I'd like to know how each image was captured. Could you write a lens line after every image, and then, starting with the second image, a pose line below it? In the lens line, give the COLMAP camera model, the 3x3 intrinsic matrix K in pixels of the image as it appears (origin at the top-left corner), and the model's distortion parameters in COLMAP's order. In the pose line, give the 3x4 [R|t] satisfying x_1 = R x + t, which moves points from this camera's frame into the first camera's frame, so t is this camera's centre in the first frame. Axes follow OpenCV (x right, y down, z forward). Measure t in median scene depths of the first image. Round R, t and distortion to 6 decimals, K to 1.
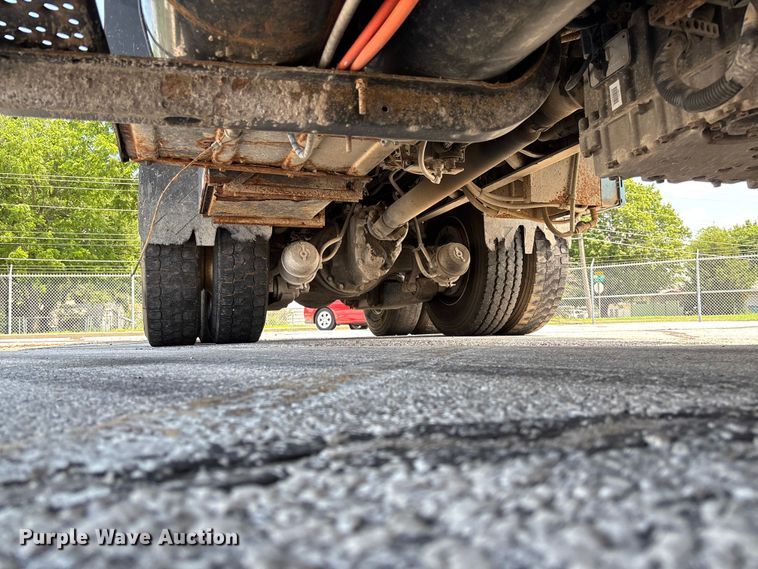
lens RADIAL K [[569.3, 0, 381.1], [0, 569.3, 286.3], [0, 0, 1]] dist [0.074297, -0.092126]
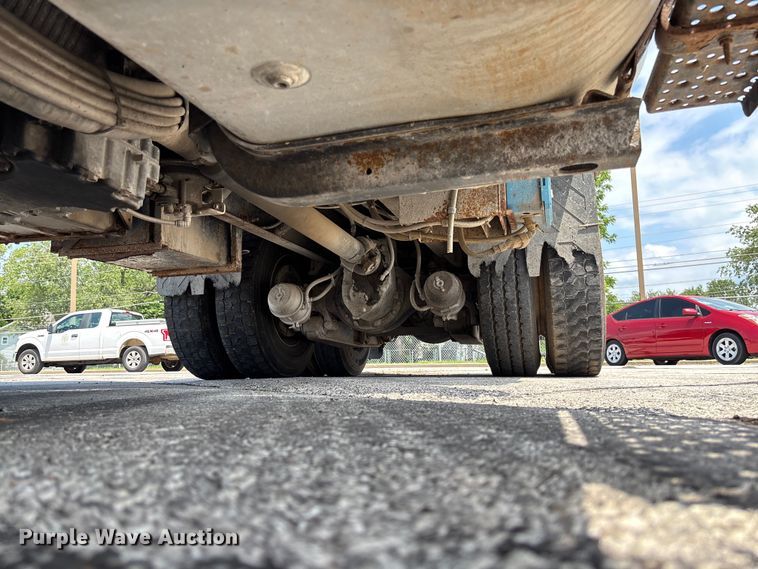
lens RADIAL K [[569.3, 0, 381.1], [0, 569.3, 286.3], [0, 0, 1]] dist [0.074297, -0.092126]
pose [[0.818032, -0.068774, -0.571046, 0.561853], [0.036487, 0.997031, -0.067809, 0.005049], [0.574014, 0.034634, 0.818113, 0.205607]]
